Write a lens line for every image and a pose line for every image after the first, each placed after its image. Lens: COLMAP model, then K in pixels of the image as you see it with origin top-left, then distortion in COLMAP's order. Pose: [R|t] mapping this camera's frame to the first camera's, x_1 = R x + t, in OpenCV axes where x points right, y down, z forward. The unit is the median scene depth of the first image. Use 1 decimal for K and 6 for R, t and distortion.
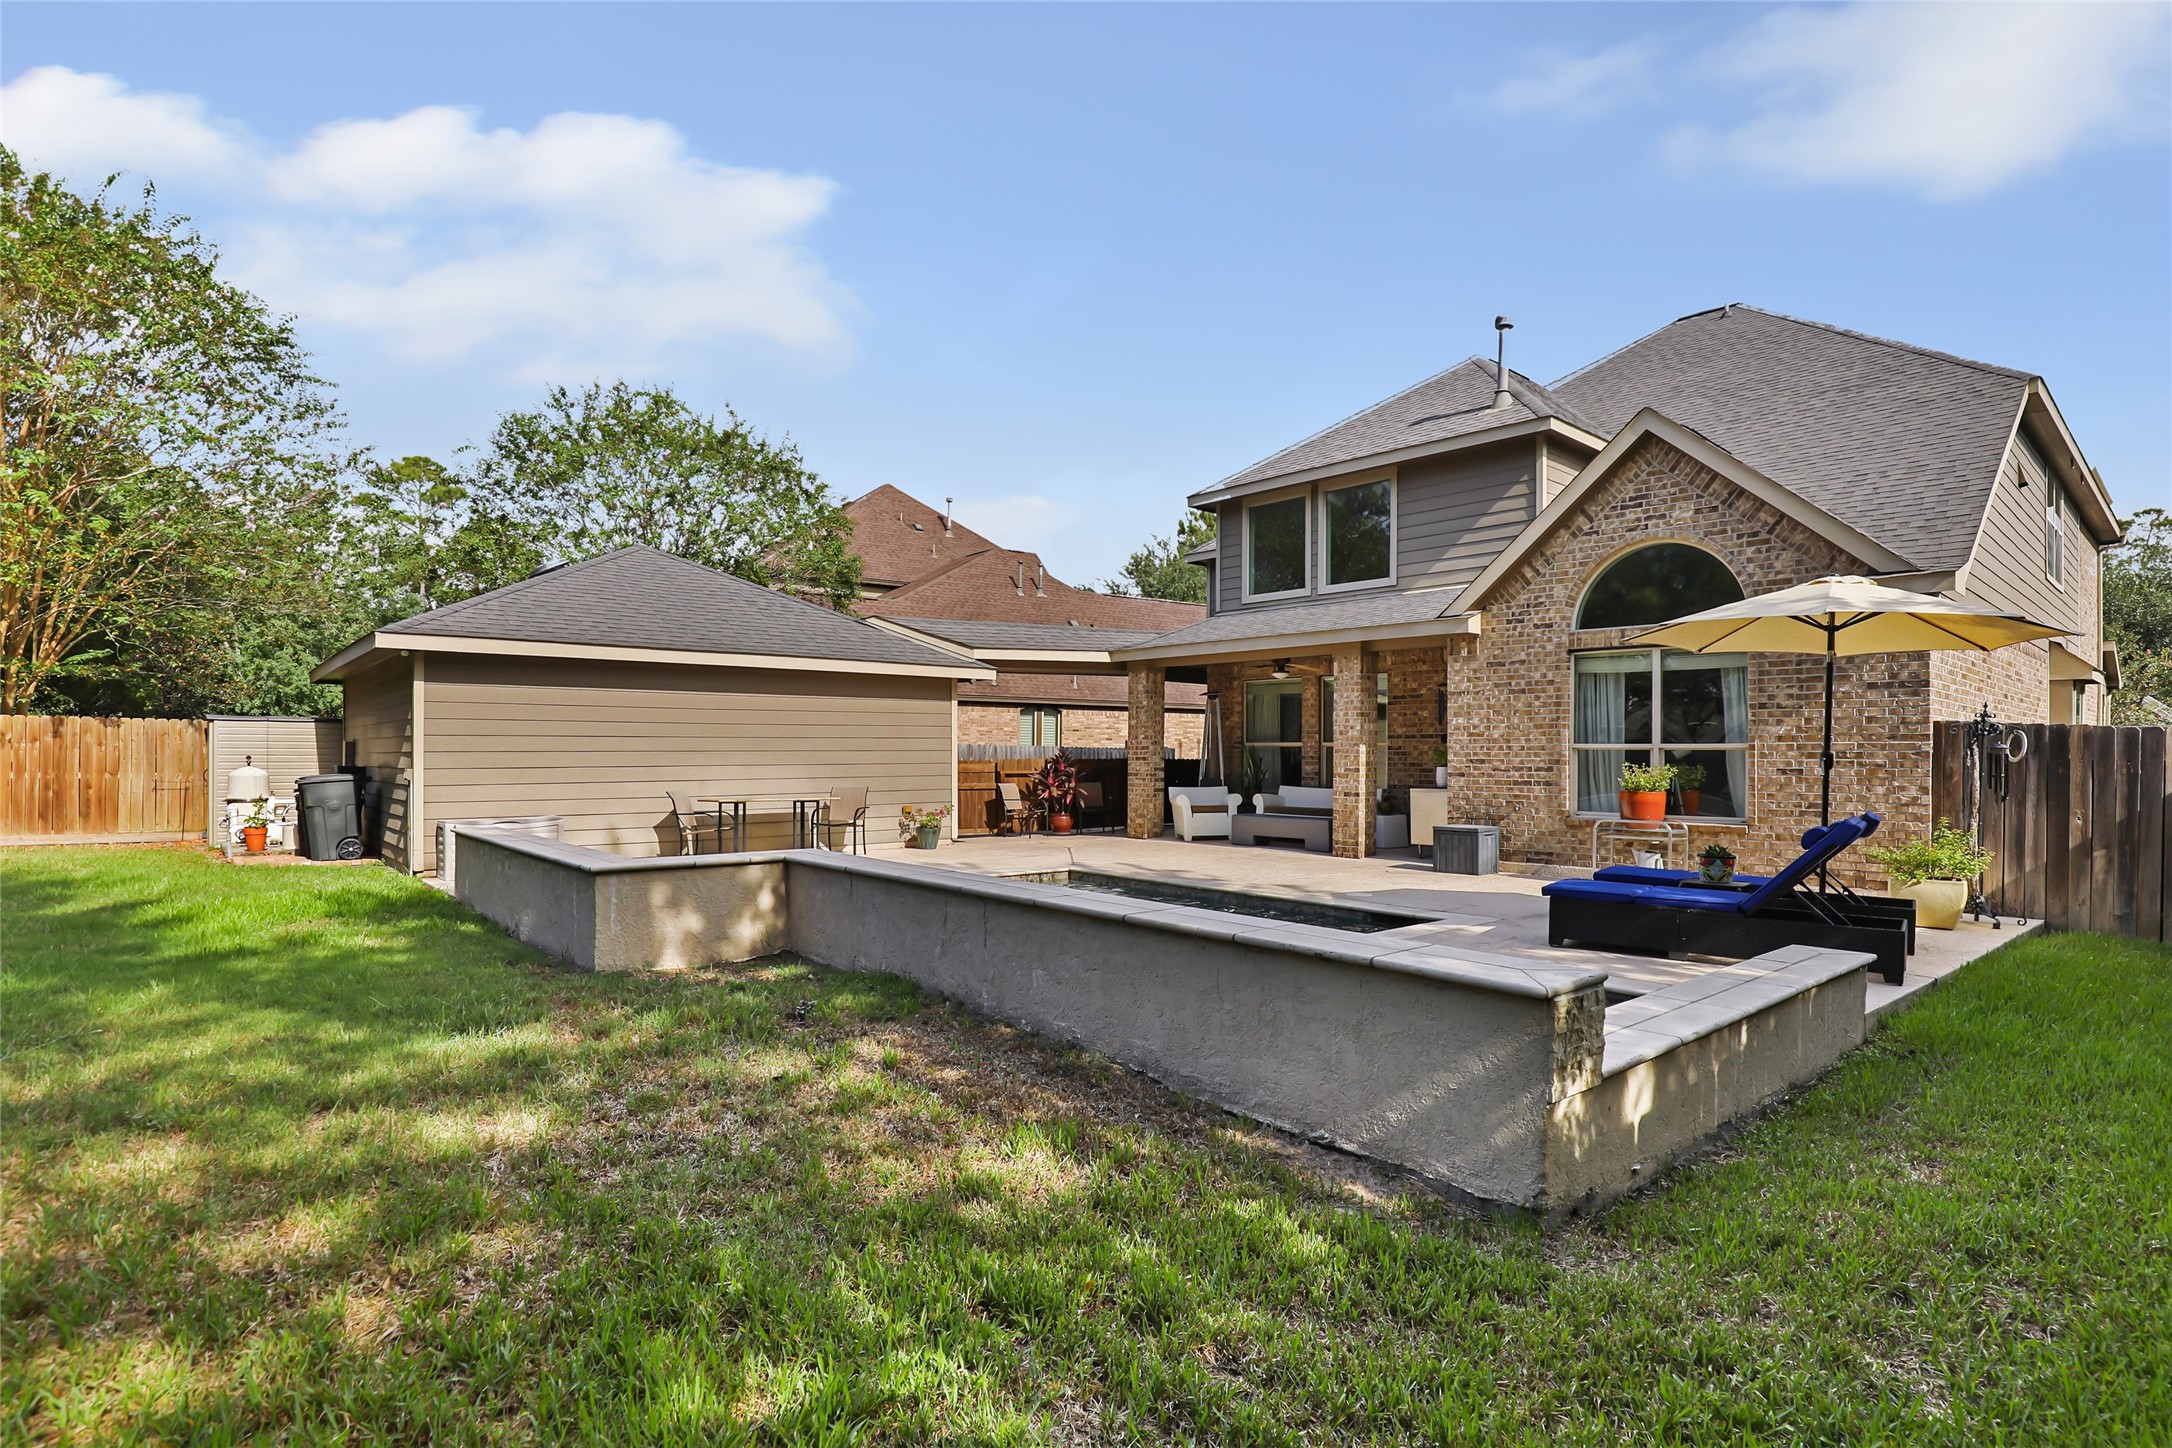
lens RADIAL K [[1033.6, 0, 1088.1], [0, 1033.6, 753.3], [0, 0, 1]] dist [0.003319, 0.000373]
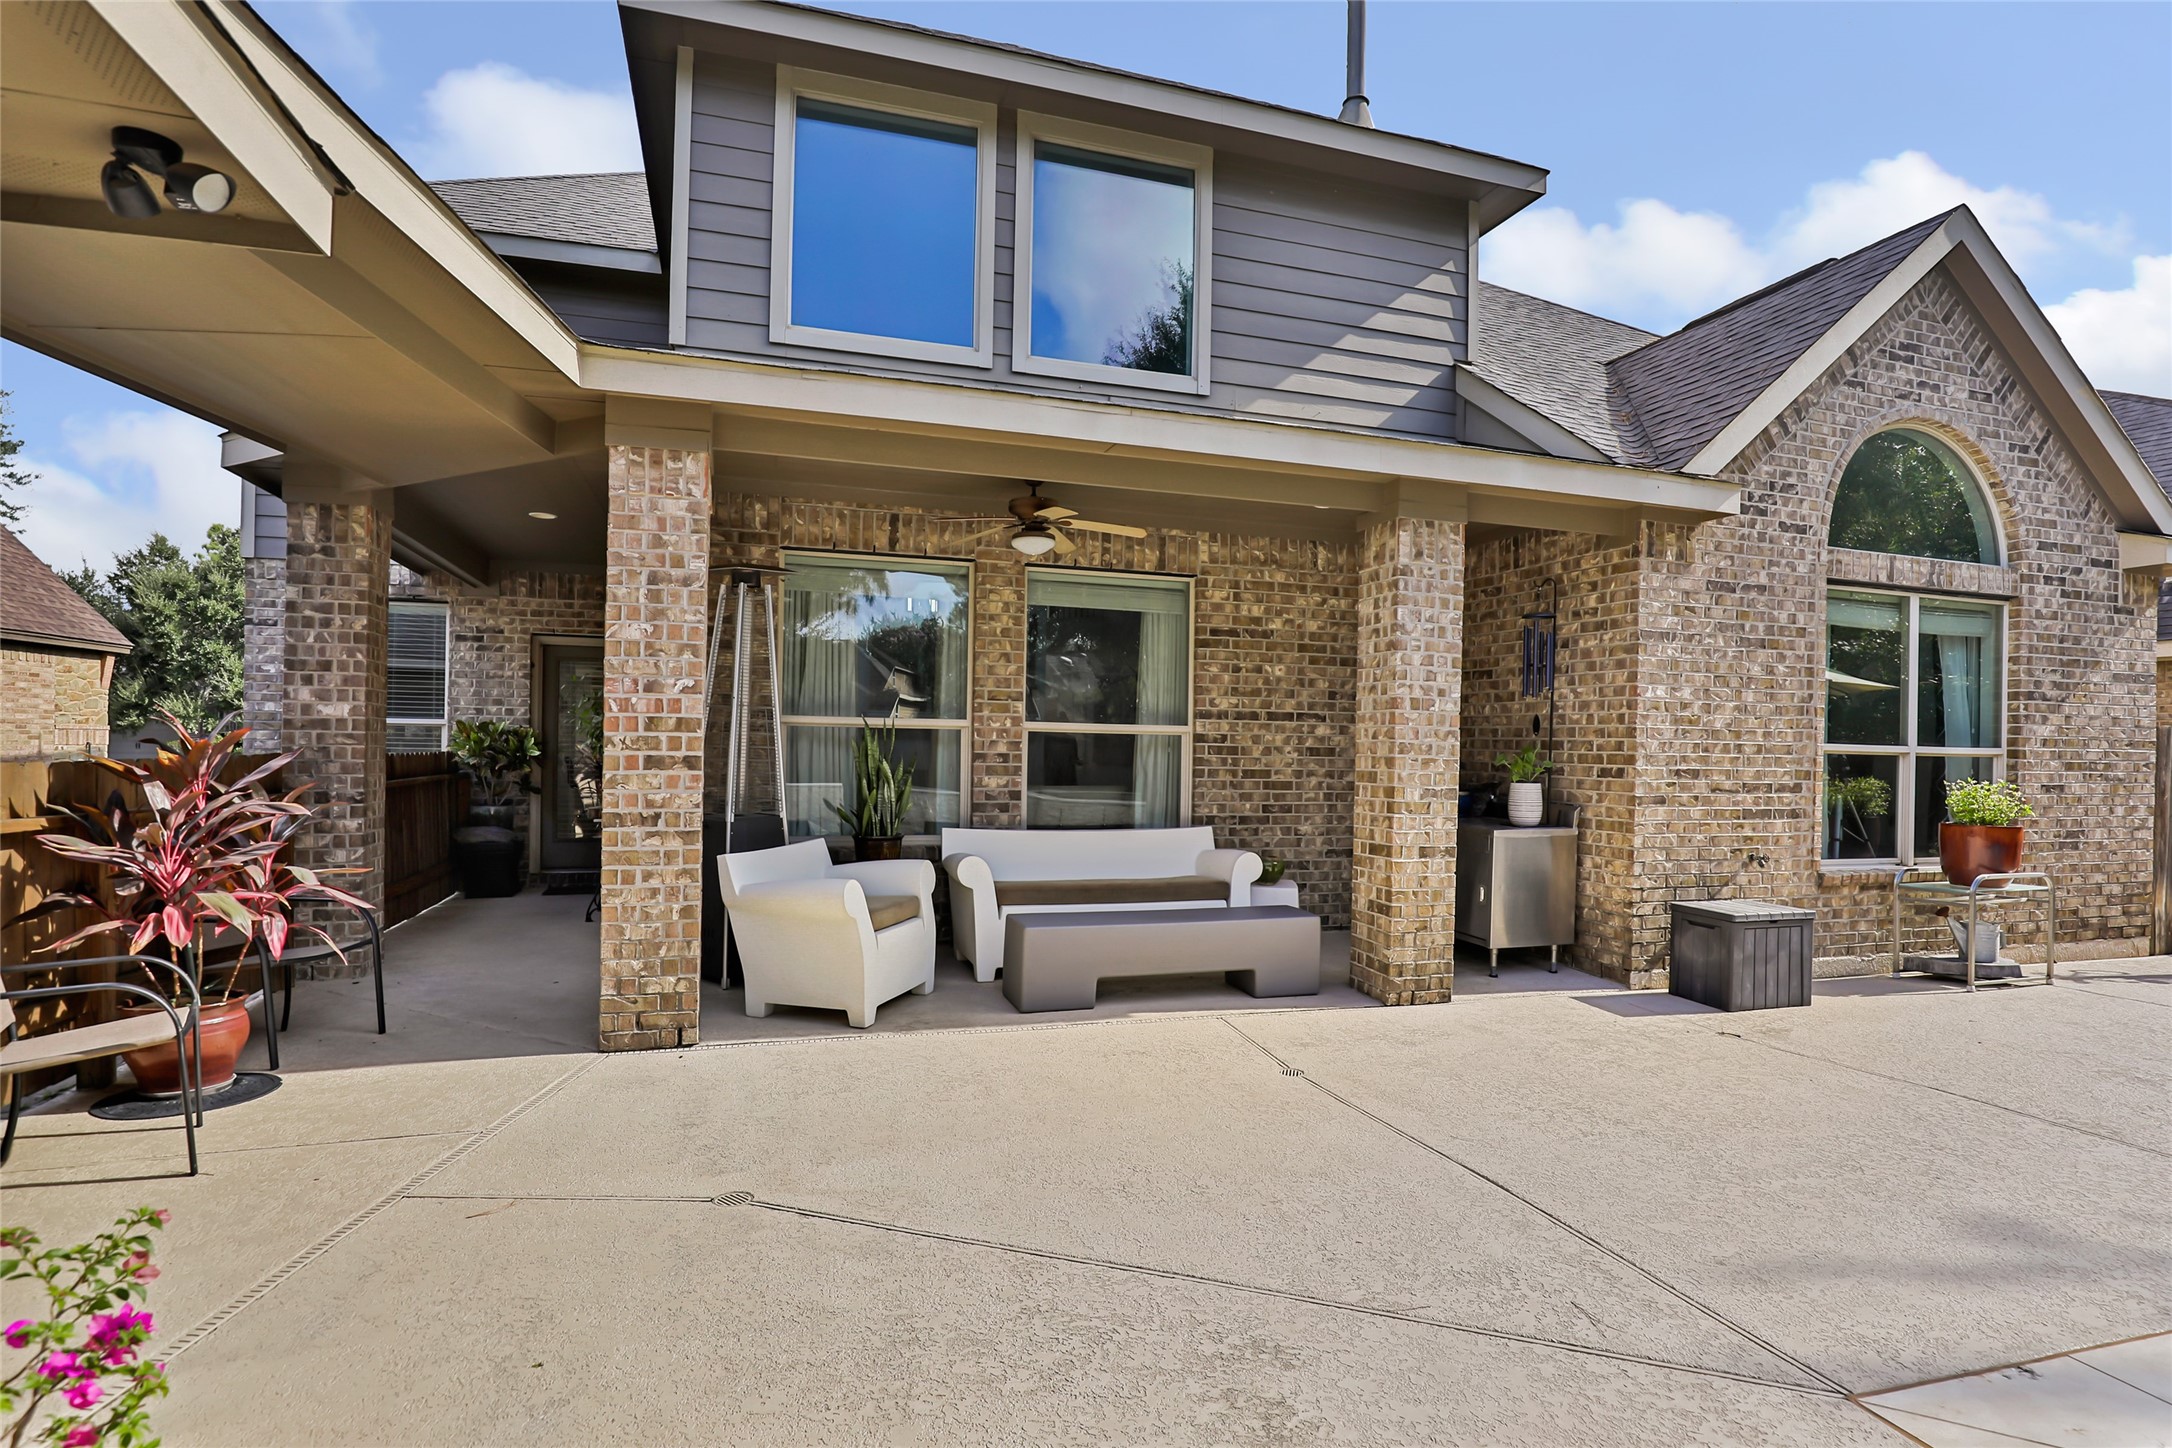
lens RADIAL K [[1133.7, 0, 1085.6], [0, 1133.7, 751.5], [0, 0, 1]] dist [-0.022900, 0.000031]
pose [[0.413395, 0.002194, 0.910549, -0.259203], [-0.015799, 0.999864, 0.004764, -0.001206], [-0.910415, -0.016355, 0.413373, 1.089218]]
